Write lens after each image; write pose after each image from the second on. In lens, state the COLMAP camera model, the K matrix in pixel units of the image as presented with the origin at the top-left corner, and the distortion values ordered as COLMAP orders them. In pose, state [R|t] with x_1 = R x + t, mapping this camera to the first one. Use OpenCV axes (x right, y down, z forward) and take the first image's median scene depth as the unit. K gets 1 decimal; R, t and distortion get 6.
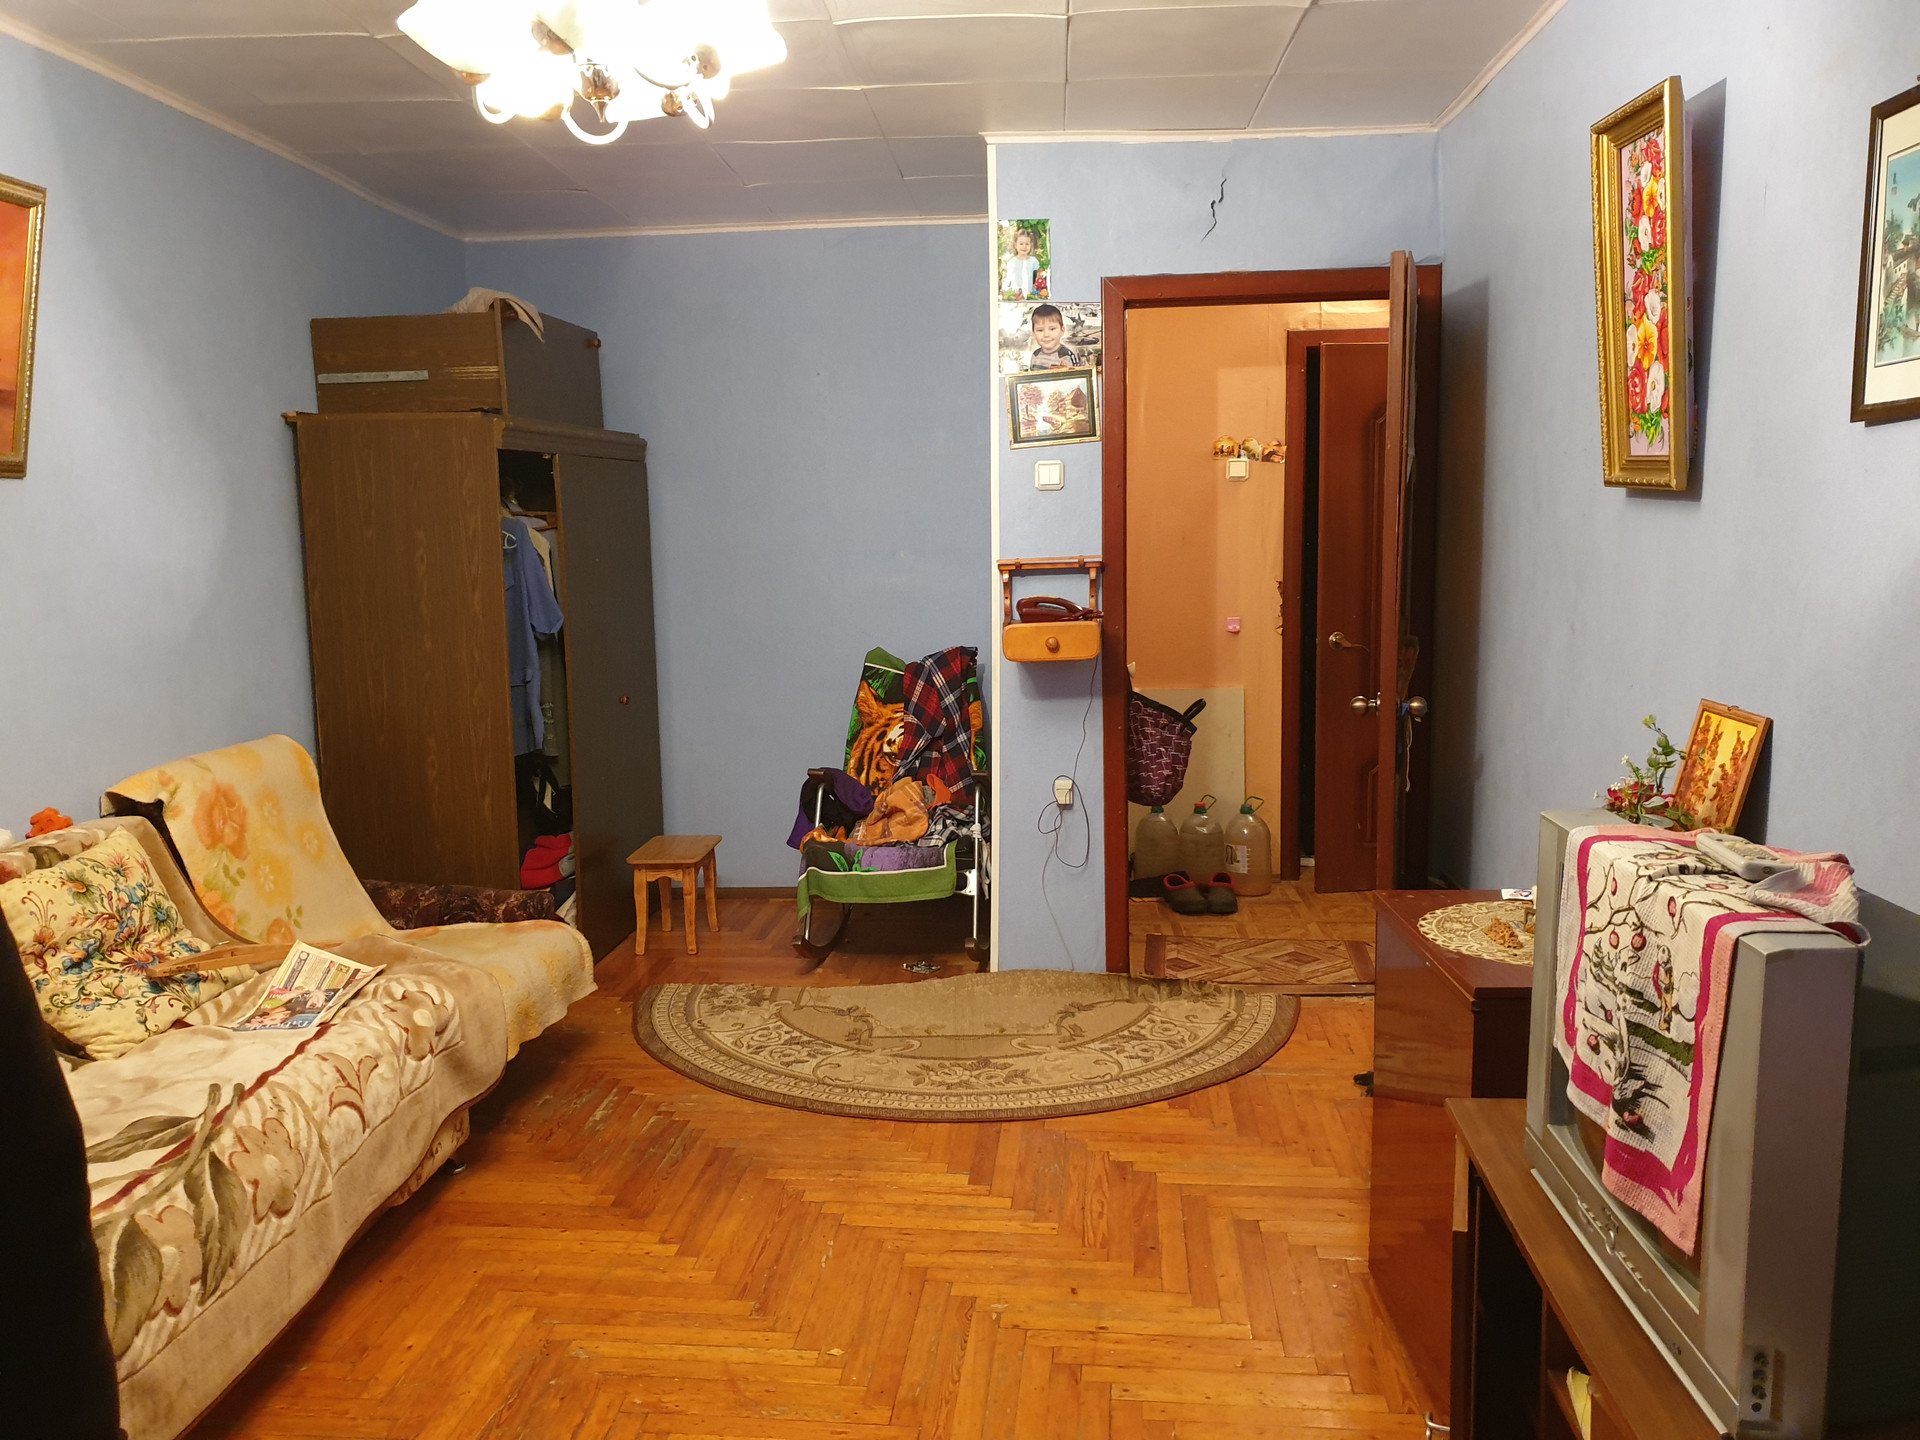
lens RADIAL K [[1495.7, 0, 958.1], [0, 1495.7, 724.1], [0, 0, 1]] dist [0.068542, -0.000903]
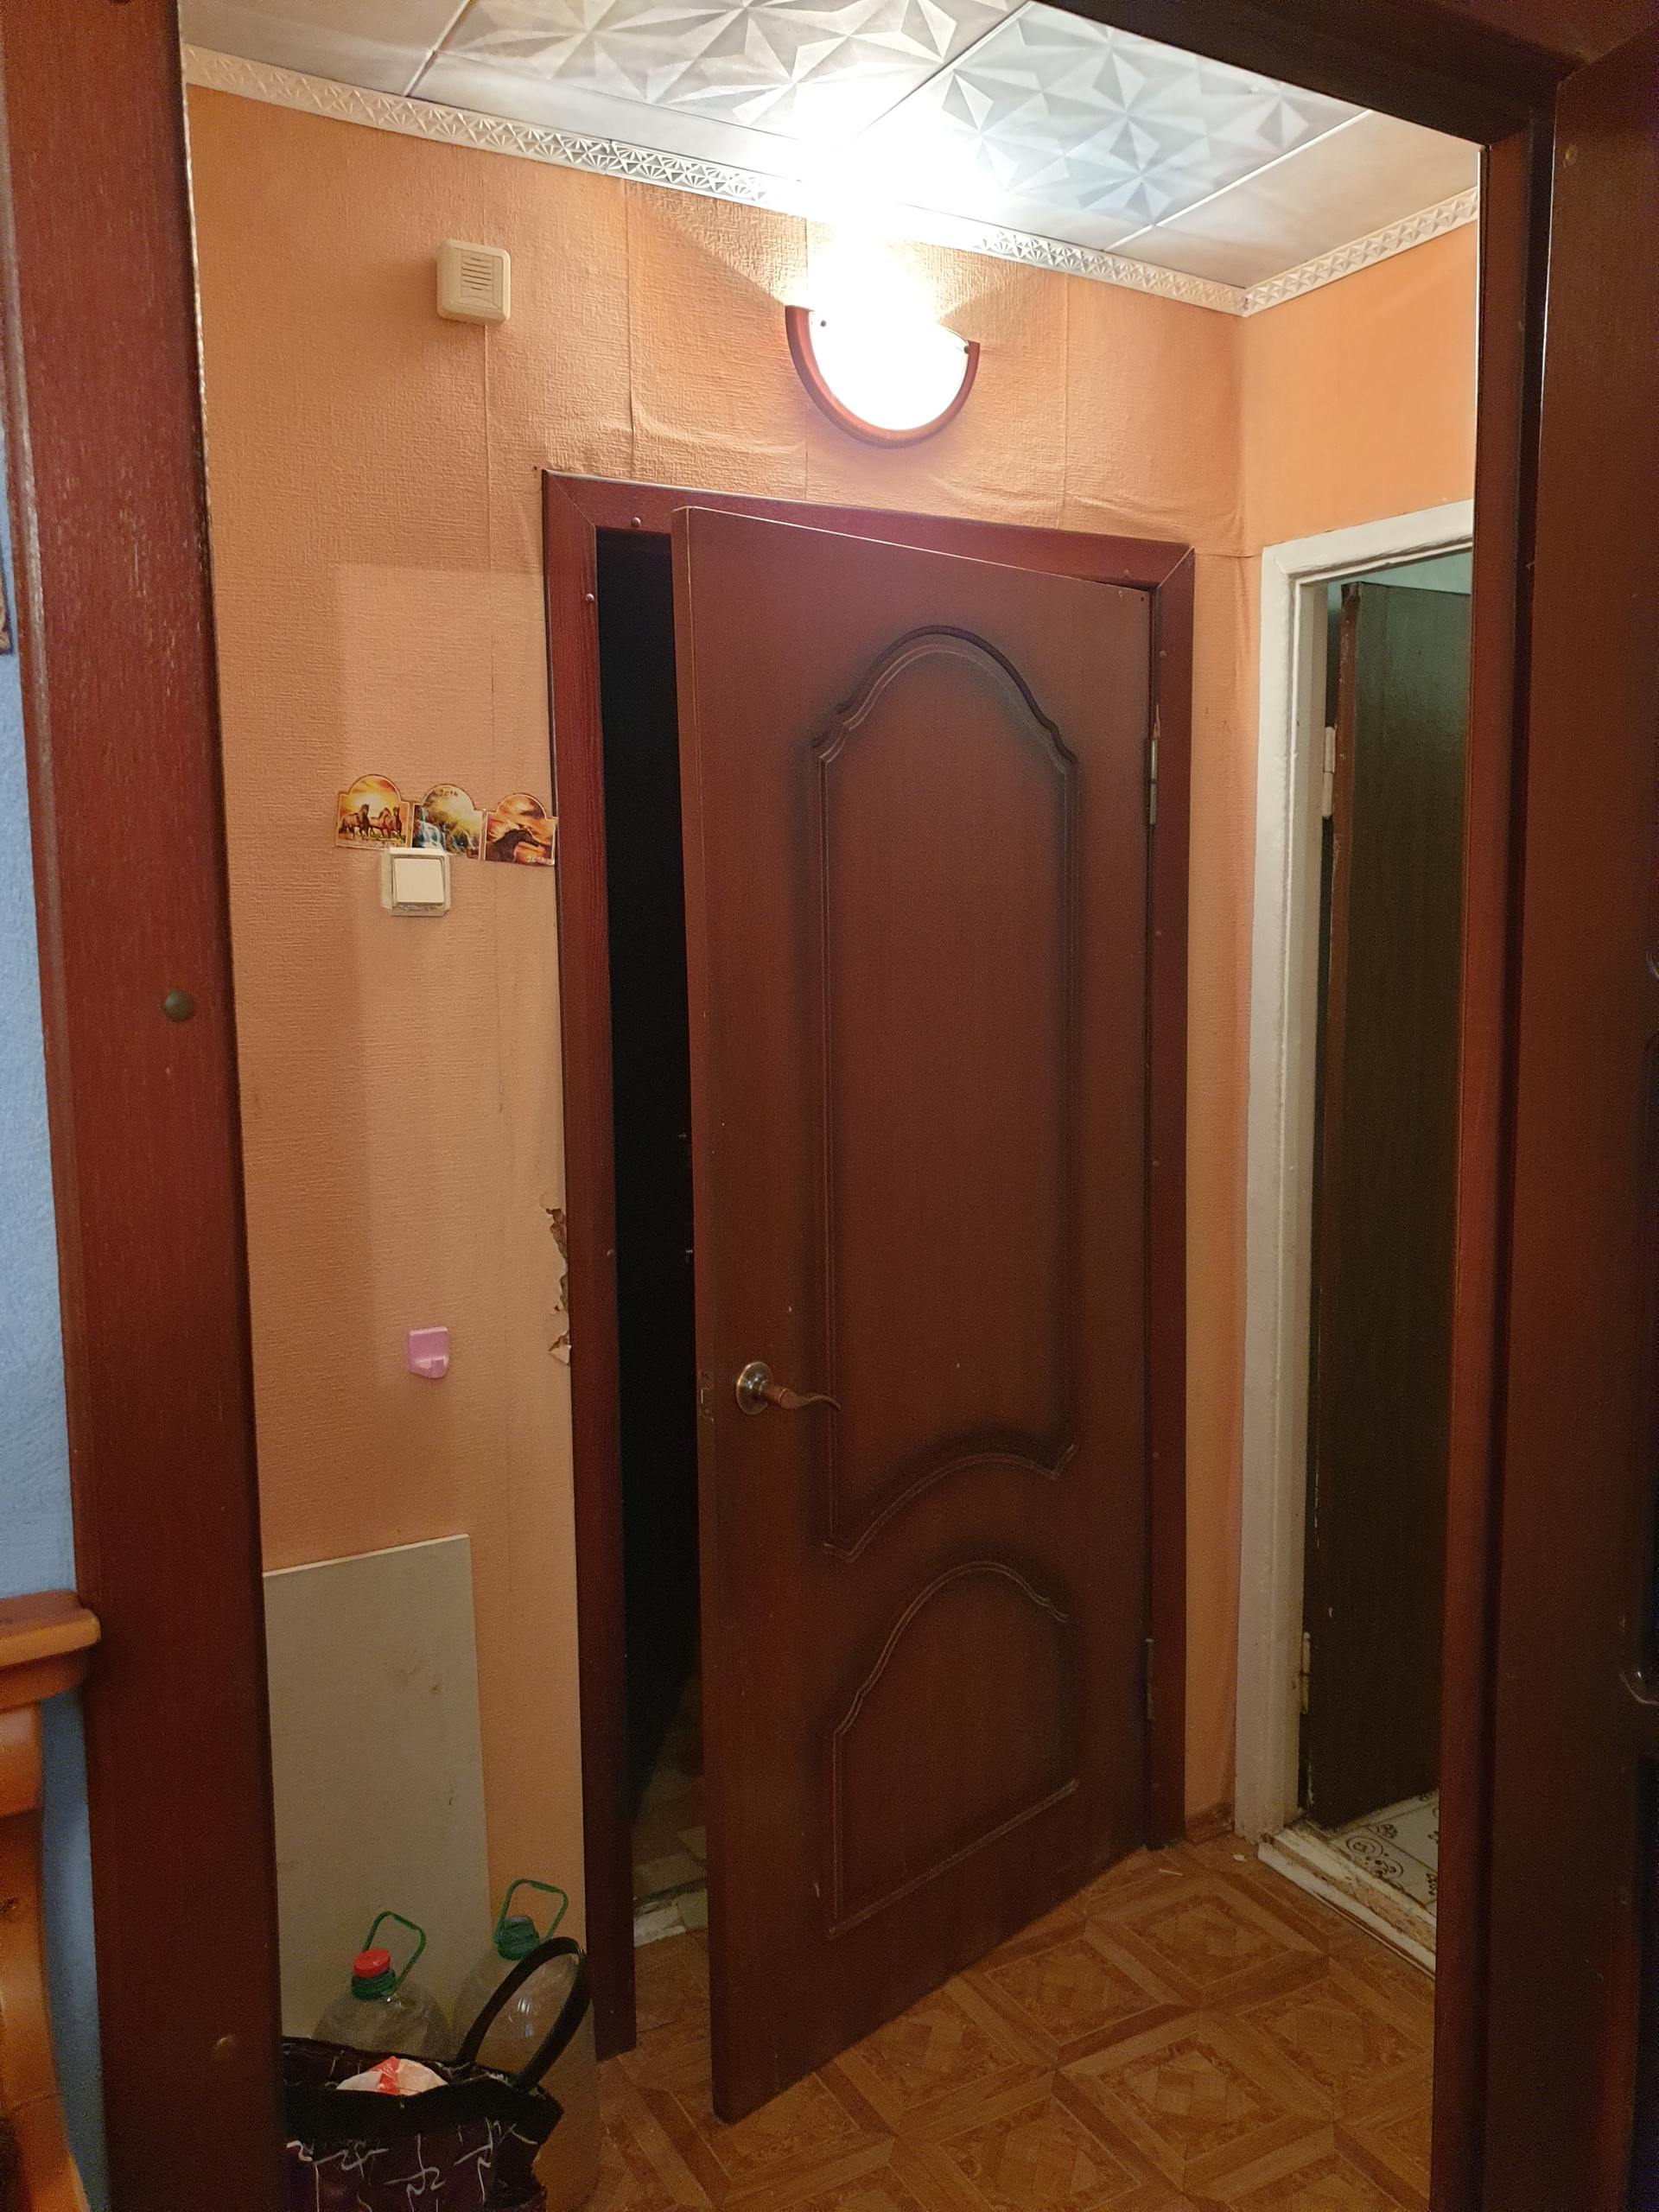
lens RADIAL K [[1723.1, 0, 823.5], [0, 1723.1, 1115.0], [0, 0, 1]] dist [0.068542, -0.000903]
pose [[0.838740, -0.049659, 0.542263, 0.057737], [0.066444, 0.997725, -0.011402, -0.117277], [-0.540463, 0.045594, 0.840132, 0.689194]]
